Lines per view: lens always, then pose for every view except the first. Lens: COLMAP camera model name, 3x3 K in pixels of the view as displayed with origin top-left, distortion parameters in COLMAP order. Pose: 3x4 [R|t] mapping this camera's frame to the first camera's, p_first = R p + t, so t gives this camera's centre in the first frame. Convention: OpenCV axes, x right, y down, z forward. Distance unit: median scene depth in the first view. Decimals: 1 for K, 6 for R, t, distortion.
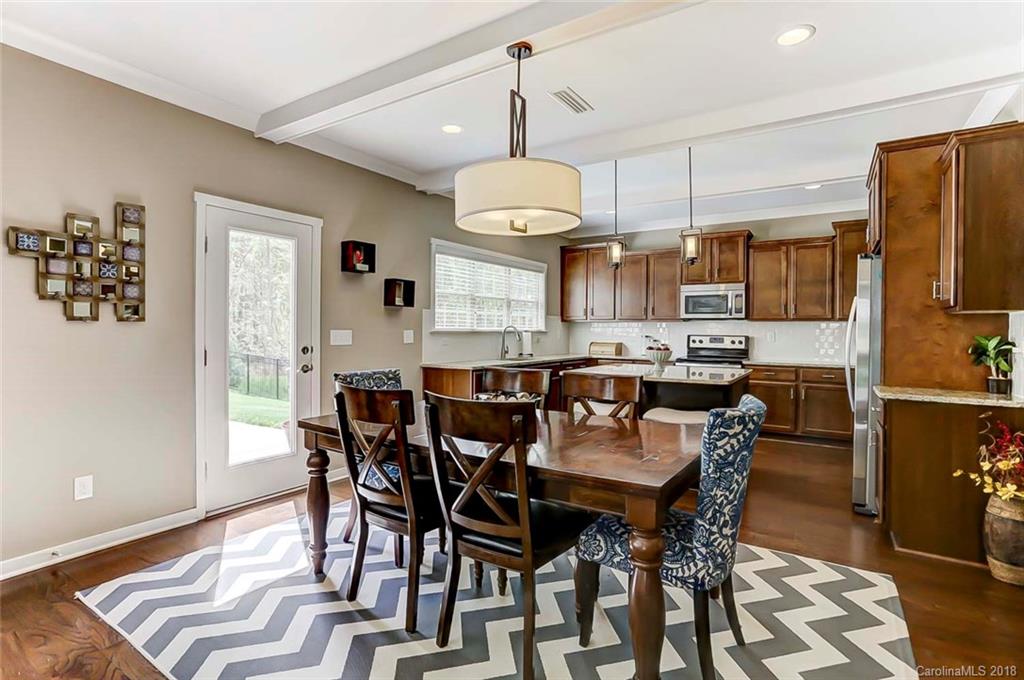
lens RADIAL K [[506.8, 0, 514.4], [0, 506.8, 332.9], [0, 0, 1]] dist [-0.028329, 0.000088]
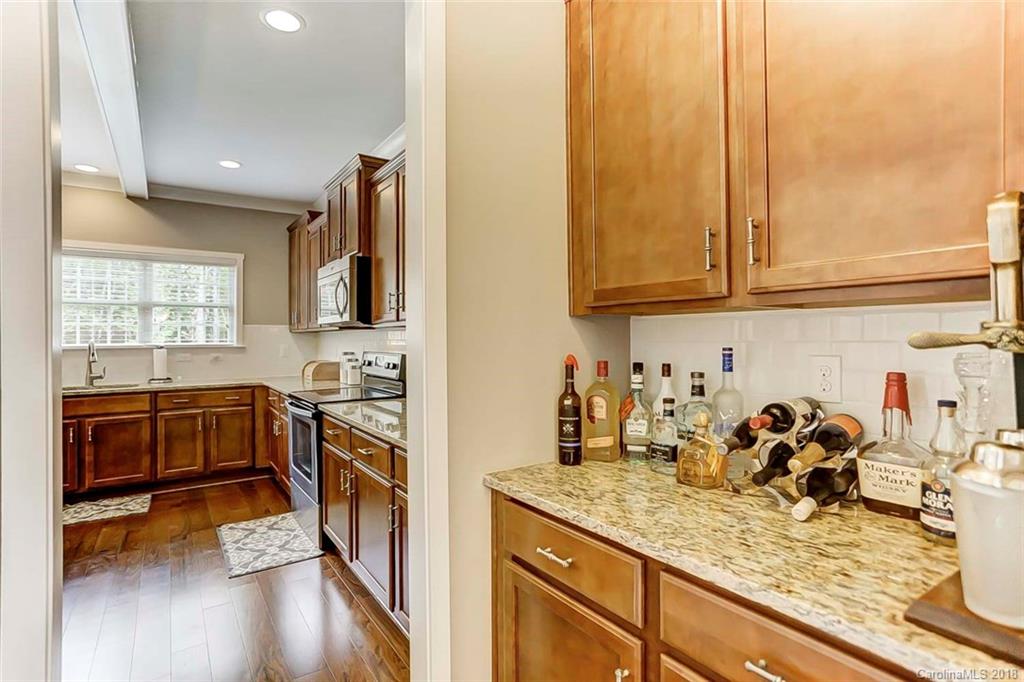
lens RADIAL K [[497.4, 0, 513.3], [0, 497.4, 335.6], [0, 0, 1]] dist [-0.049005, 0.032505]
pose [[0.926508, -0.013906, -0.376019, 0.789608], [0.009822, 0.999870, -0.012775, -0.006551], [0.376148, 0.008143, 0.926524, 0.571286]]
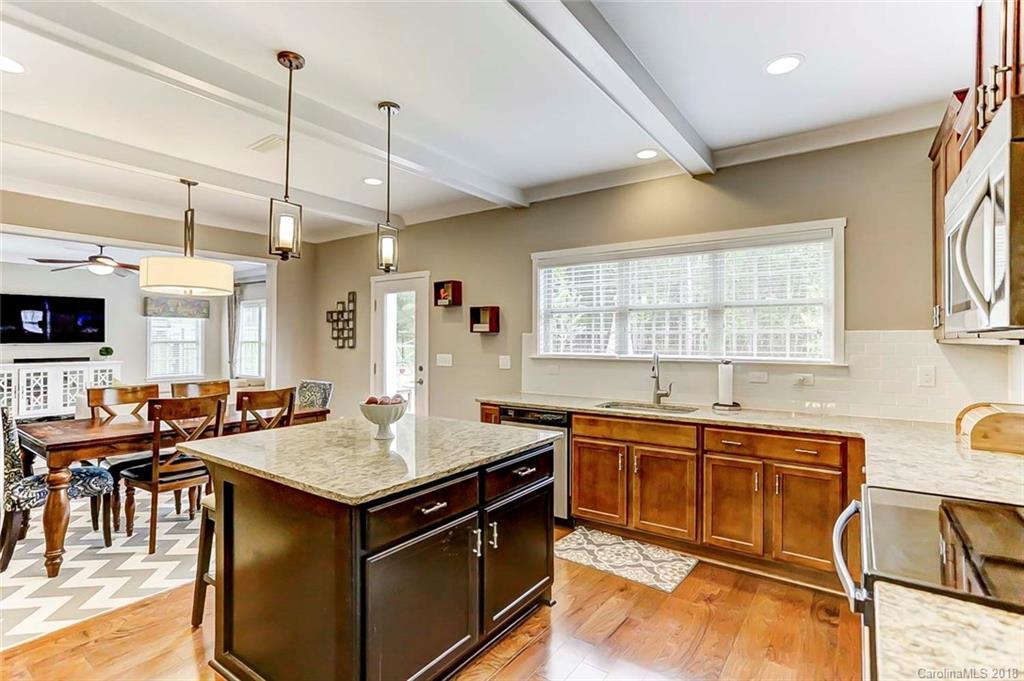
lens RADIAL K [[497.4, 0, 513.3], [0, 497.4, 335.1], [0, 0, 1]] dist [-0.049005, 0.032505]
pose [[-0.050662, -0.015881, -0.998590, 0.595136], [-0.006972, 0.999855, -0.015547, -0.023954], [0.998691, 0.006175, -0.050766, 0.837637]]
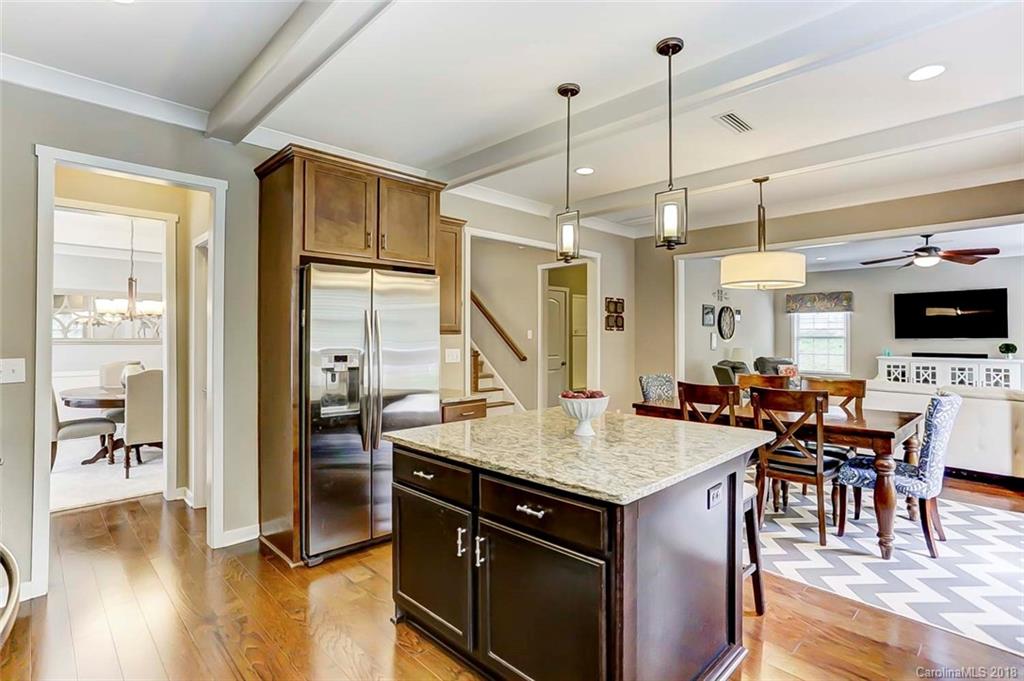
lens RADIAL K [[503.2, 0, 516.5], [0, 503.2, 328.3], [0, 0, 1]] dist [0.001005, 0.007594]
pose [[-0.976675, -0.006931, 0.214610, 0.101490], [-0.007766, 0.999965, -0.003048, -0.027896], [-0.214581, -0.004644, -0.976695, 1.146993]]
